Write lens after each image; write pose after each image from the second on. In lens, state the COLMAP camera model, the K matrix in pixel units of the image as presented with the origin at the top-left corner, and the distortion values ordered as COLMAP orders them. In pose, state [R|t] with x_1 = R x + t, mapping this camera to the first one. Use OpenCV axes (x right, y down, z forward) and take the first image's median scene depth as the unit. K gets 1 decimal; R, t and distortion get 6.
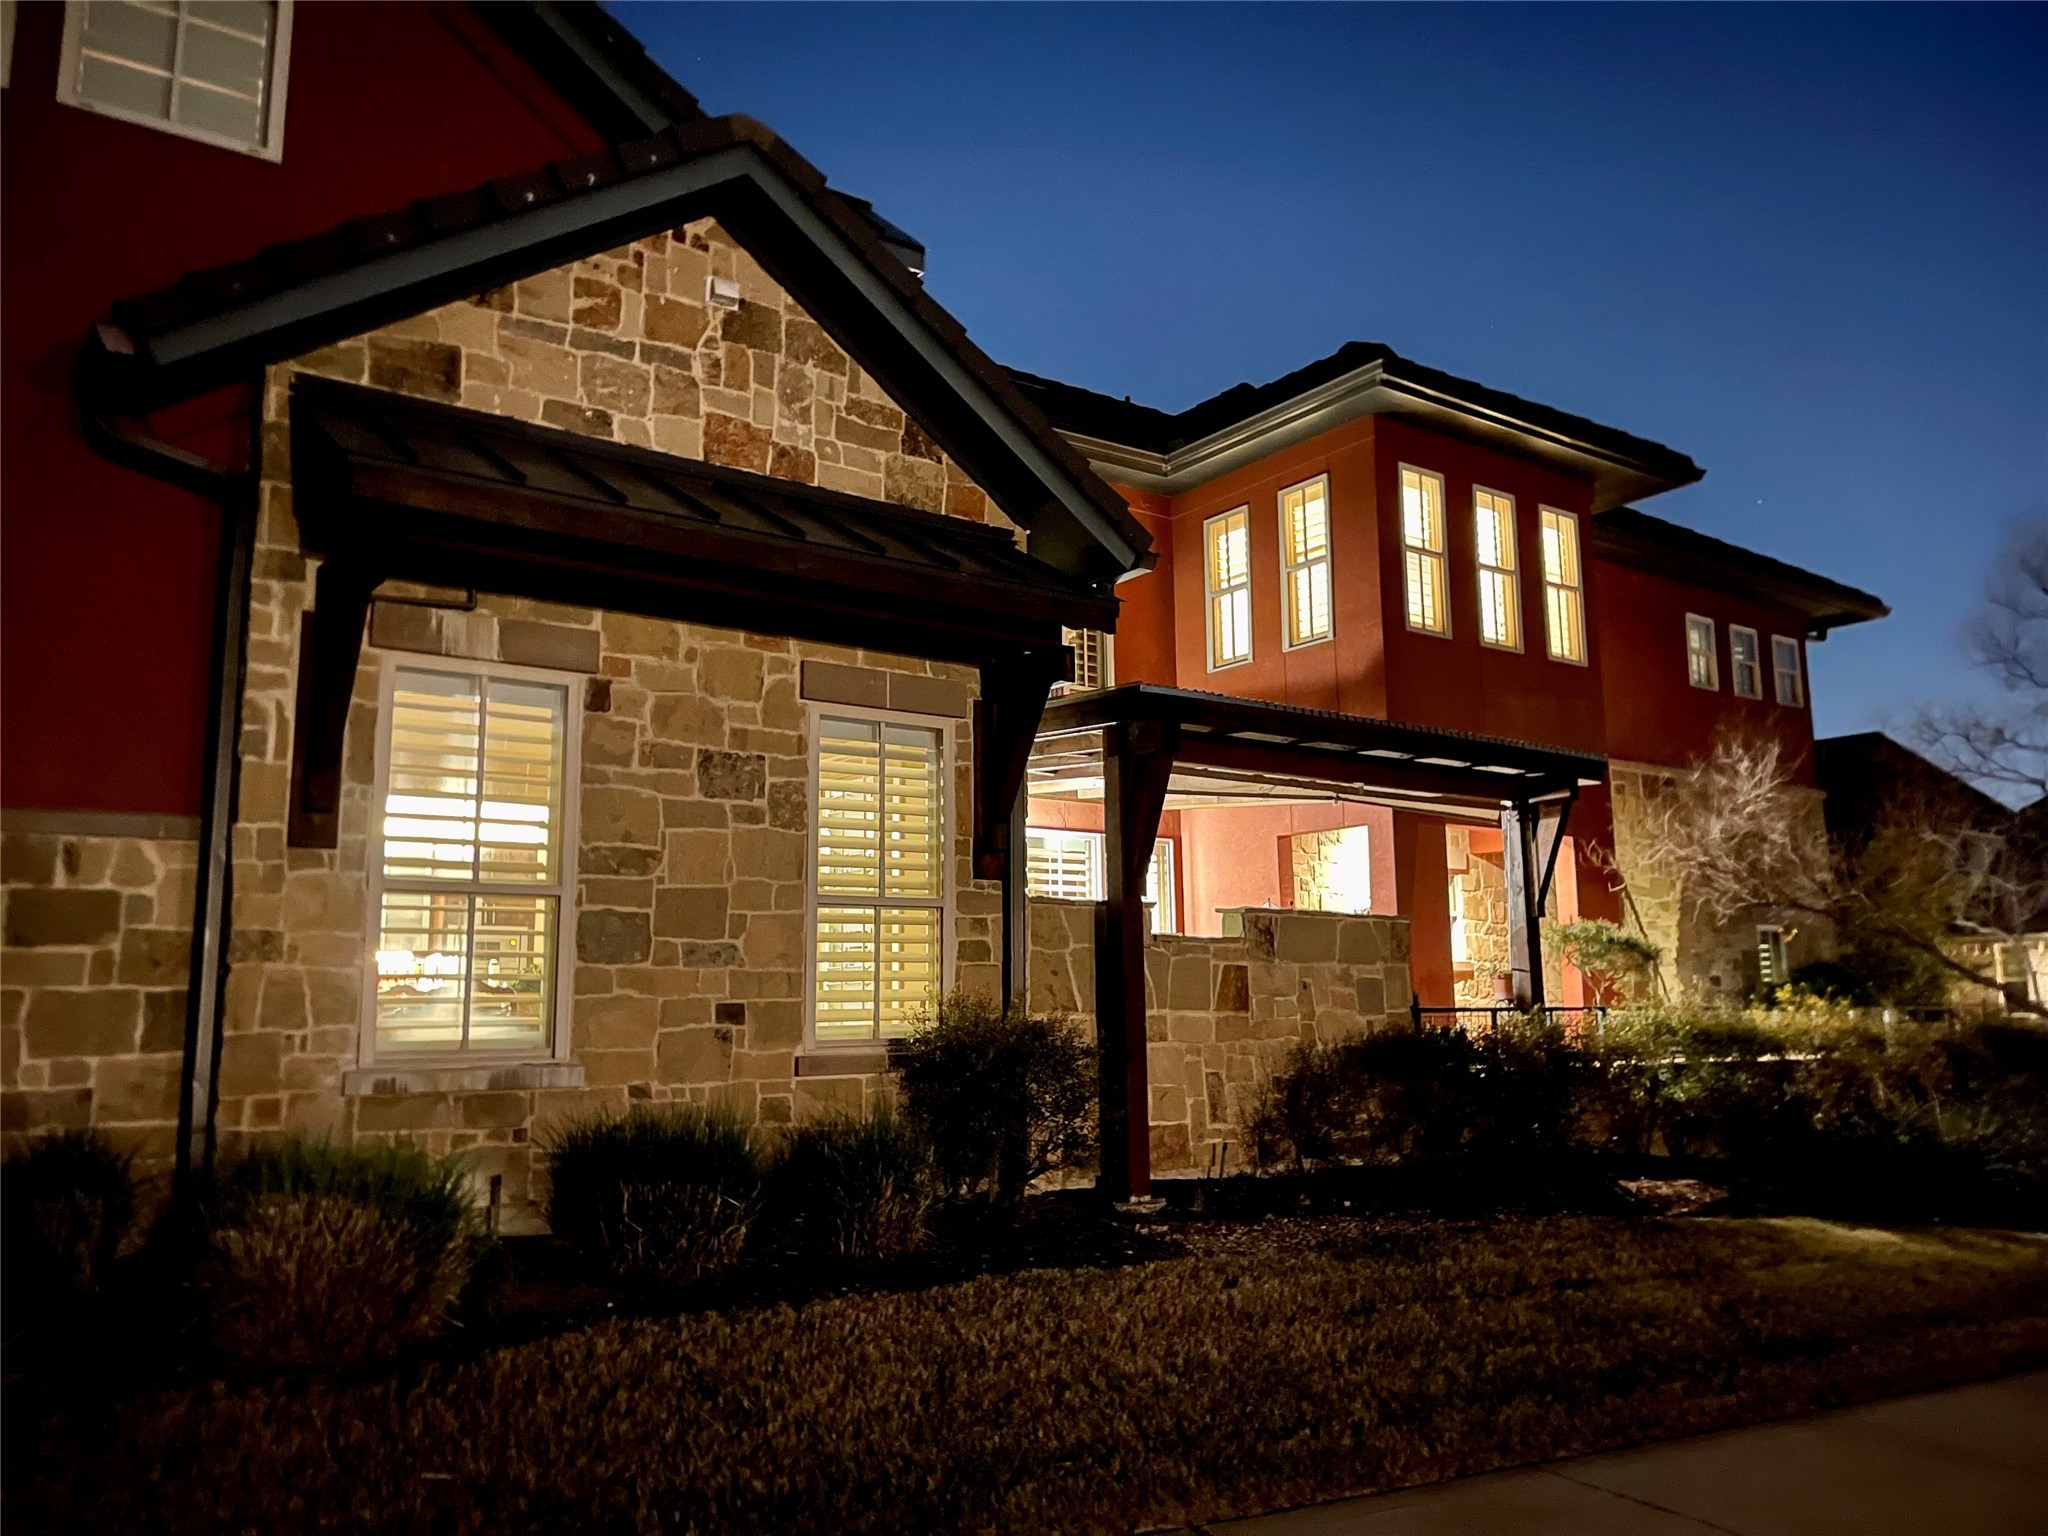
lens RADIAL K [[1533.2, 0, 1024.0], [0, 1533.2, 768.0], [0, 0, 1]] dist [0.004444, 0.000337]
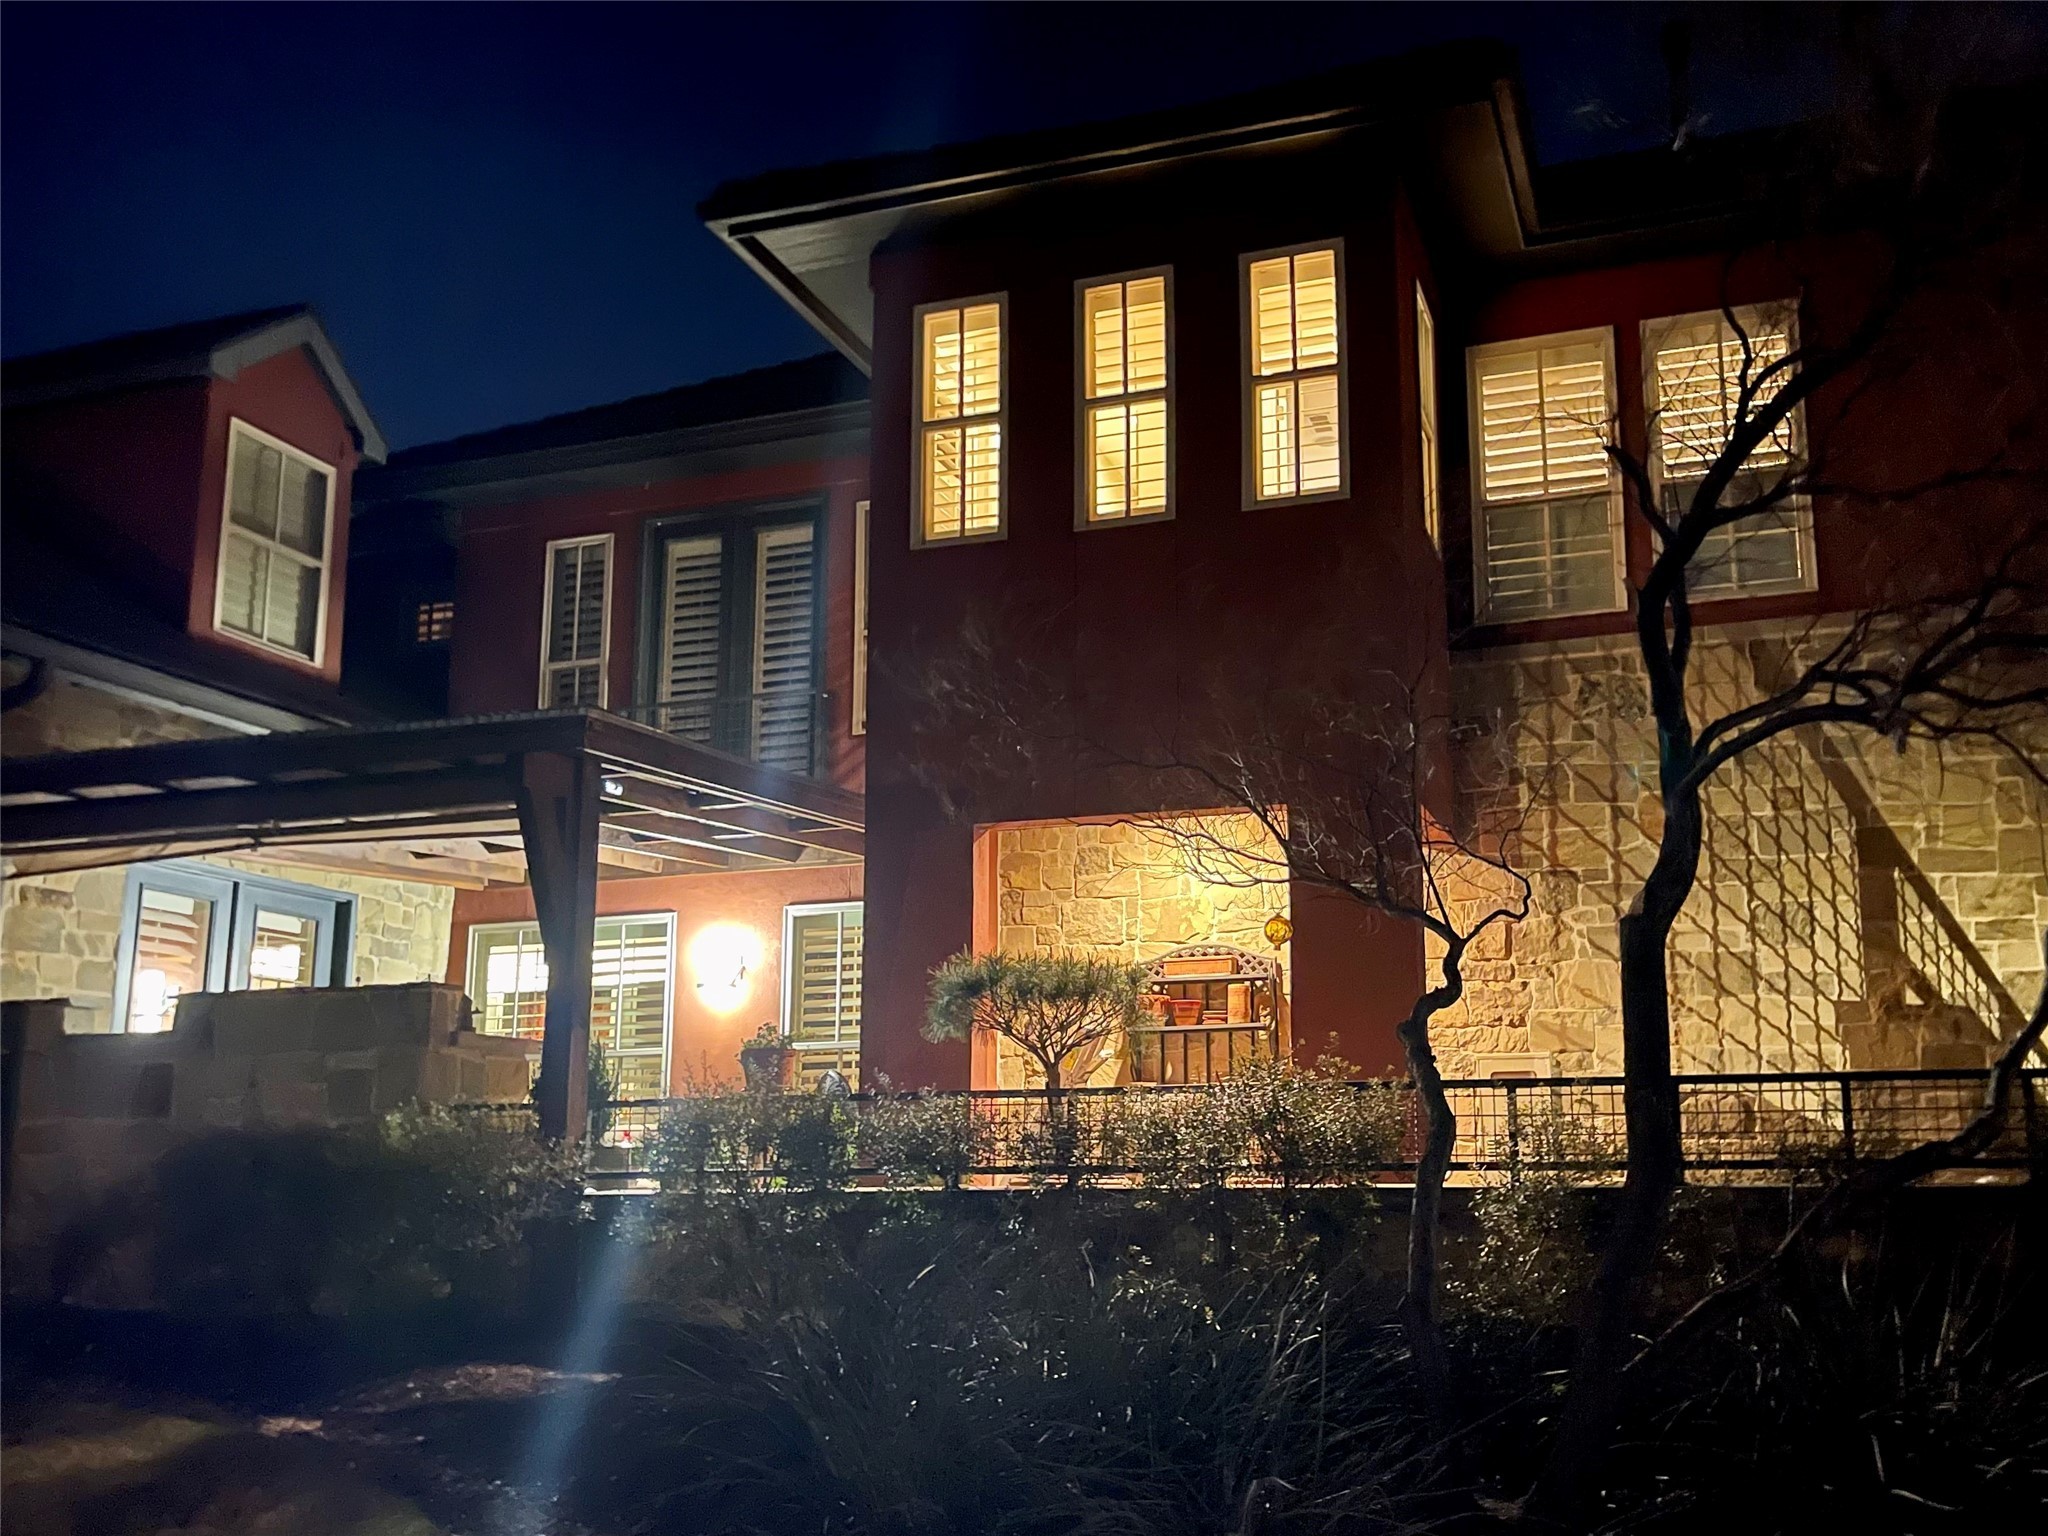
lens RADIAL K [[1729.1, 0, 1208.5], [0, 1729.1, 845.1], [0, 0, 1]] dist [0.022770, 0.004572]
pose [[0.607896, -0.147406, -0.780214, 1.184757], [0.128556, 0.987924, -0.086486, 0.158529], [0.783541, -0.047727, 0.619505, 0.816327]]
